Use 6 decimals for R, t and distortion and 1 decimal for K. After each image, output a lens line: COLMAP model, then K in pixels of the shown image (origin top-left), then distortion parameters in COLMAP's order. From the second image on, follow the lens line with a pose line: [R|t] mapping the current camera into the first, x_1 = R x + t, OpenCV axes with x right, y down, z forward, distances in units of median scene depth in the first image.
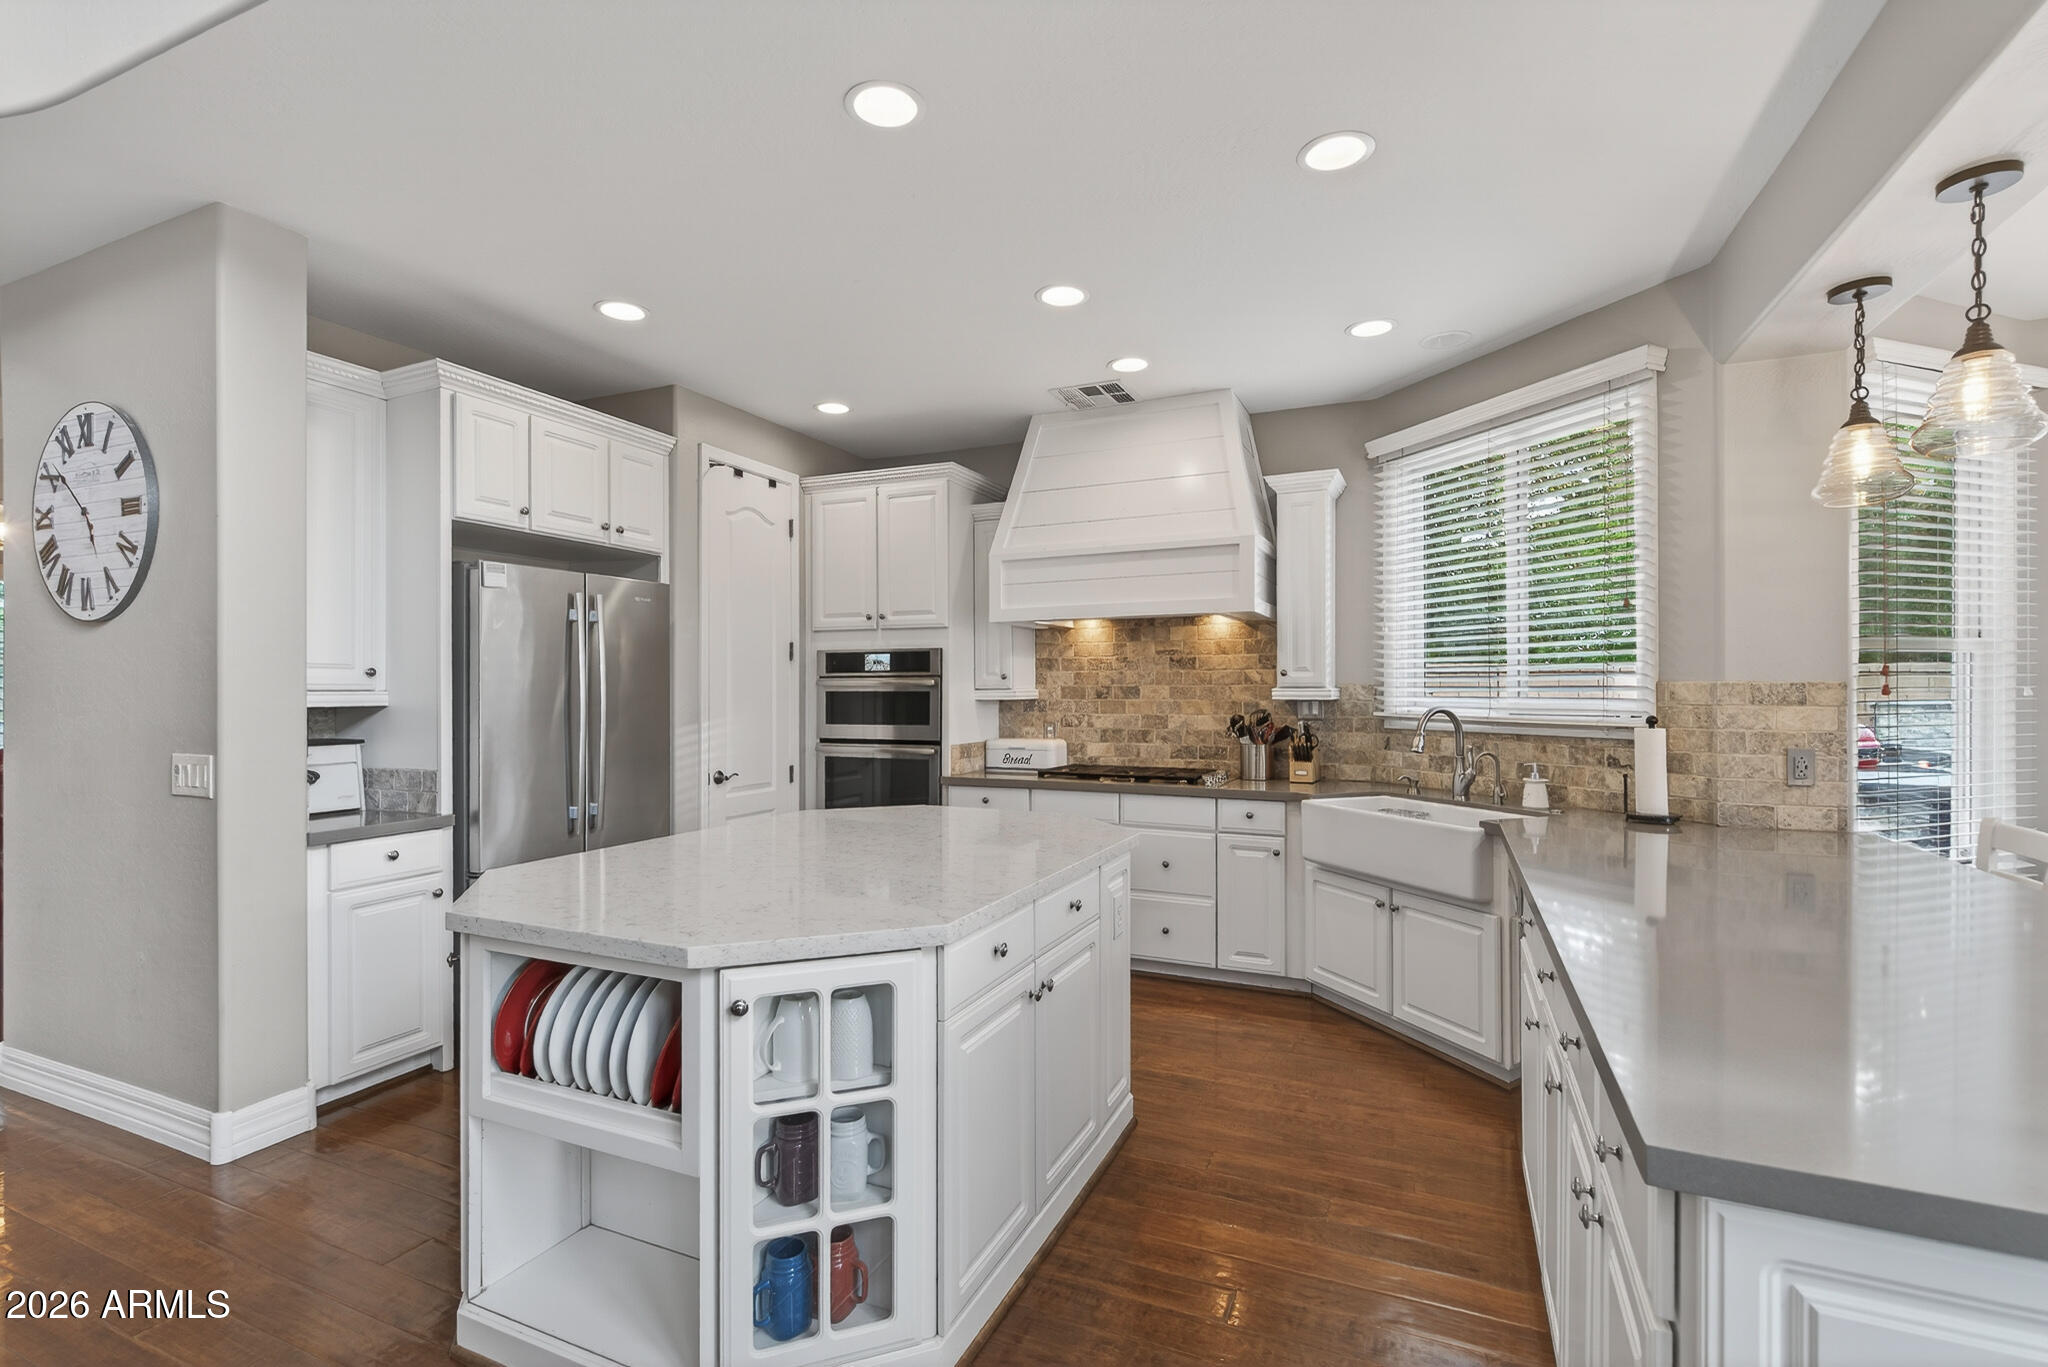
lens RADIAL K [[932.6, 0, 1009.3], [0, 932.6, 692.9], [0, 0, 1]] dist [0.002153, -0.000500]
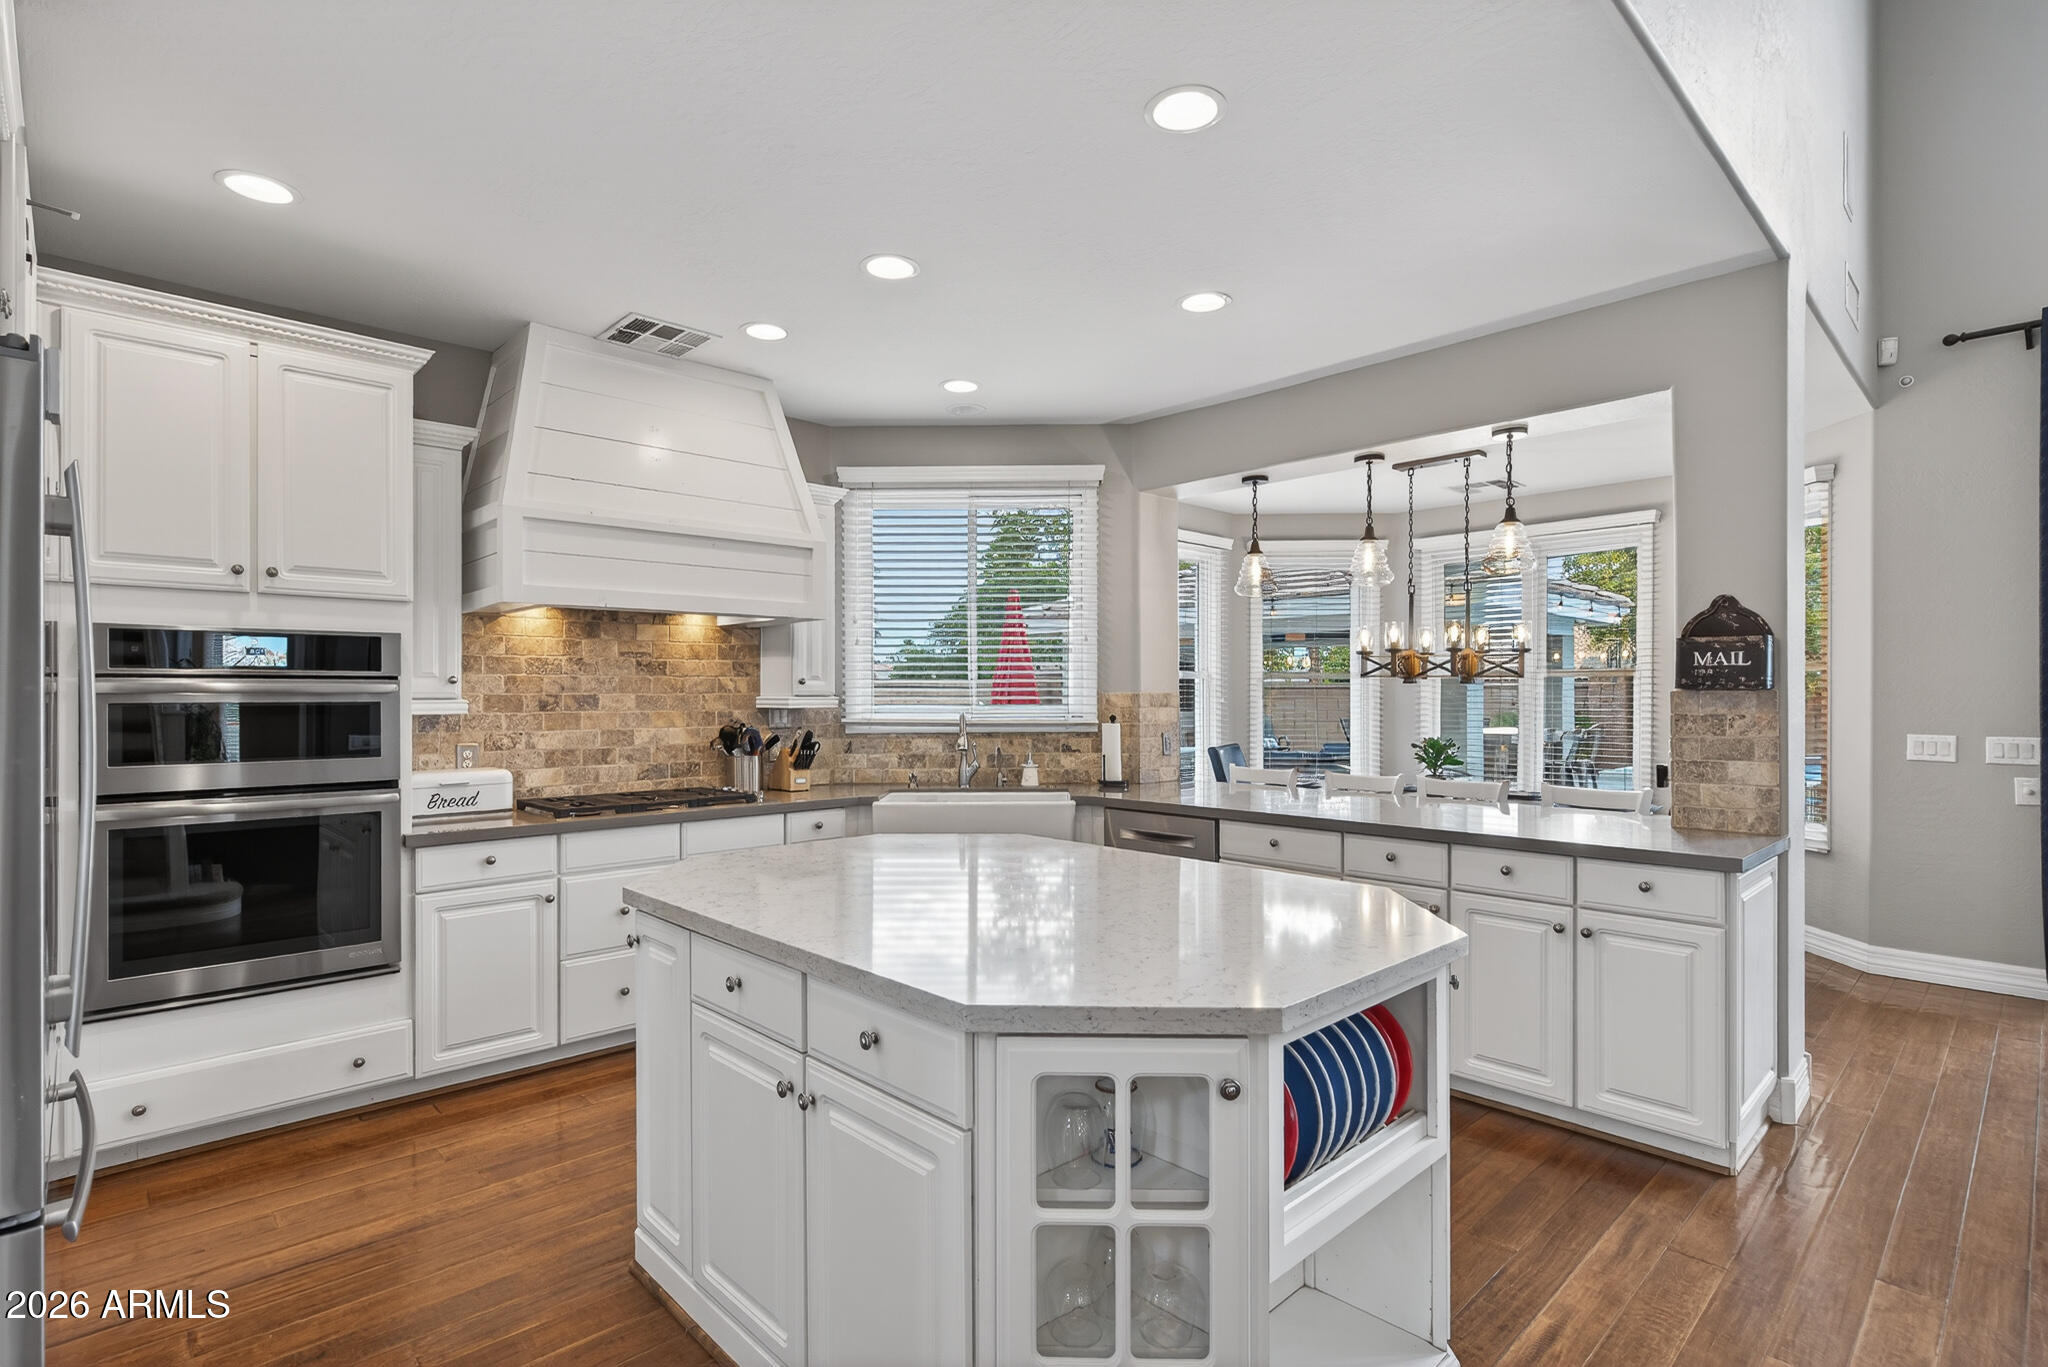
lens RADIAL K [[983.5, 0, 1018.8], [0, 983.5, 688.9], [0, 0, 1]] dist [-0.002907, -0.000951]
pose [[0.367146, 0.006328, 0.930142, -0.543009], [0.005304, 0.999946, -0.008897, -0.002763], [-0.930148, 0.008200, 0.367093, 0.365010]]
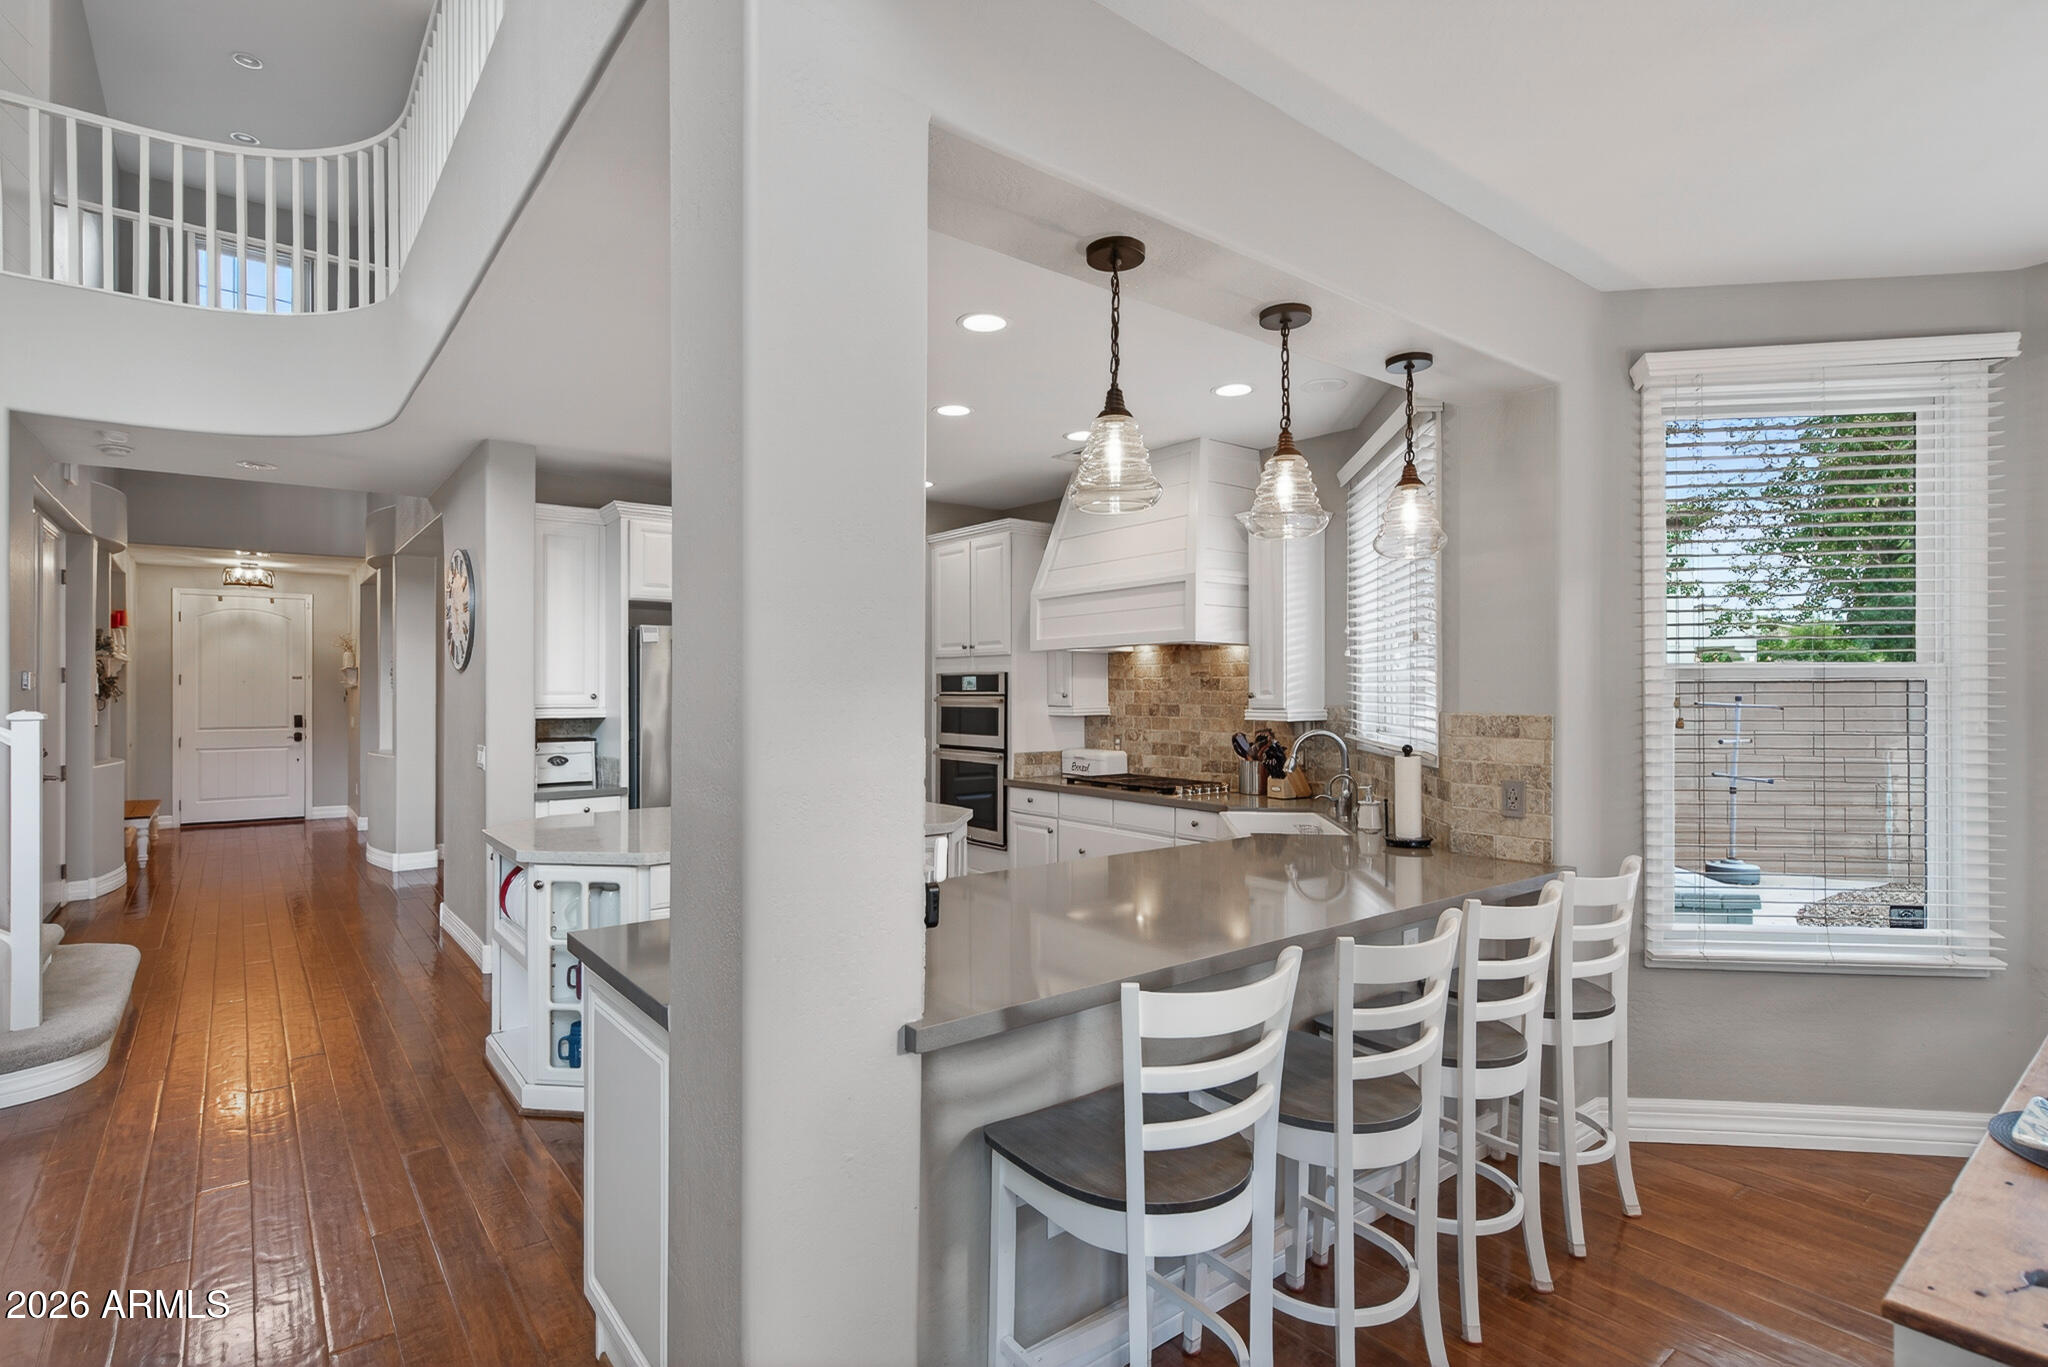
lens RADIAL K [[983.5, 0, 1018.3], [0, 983.5, 688.8], [0, 0, 1]] dist [-0.002907, -0.000951]
pose [[0.890923, 0.000473, -0.454155, 0.519655], [-0.003294, 0.999980, -0.005420, -0.020025], [0.454143, 0.006325, 0.890906, -0.122901]]
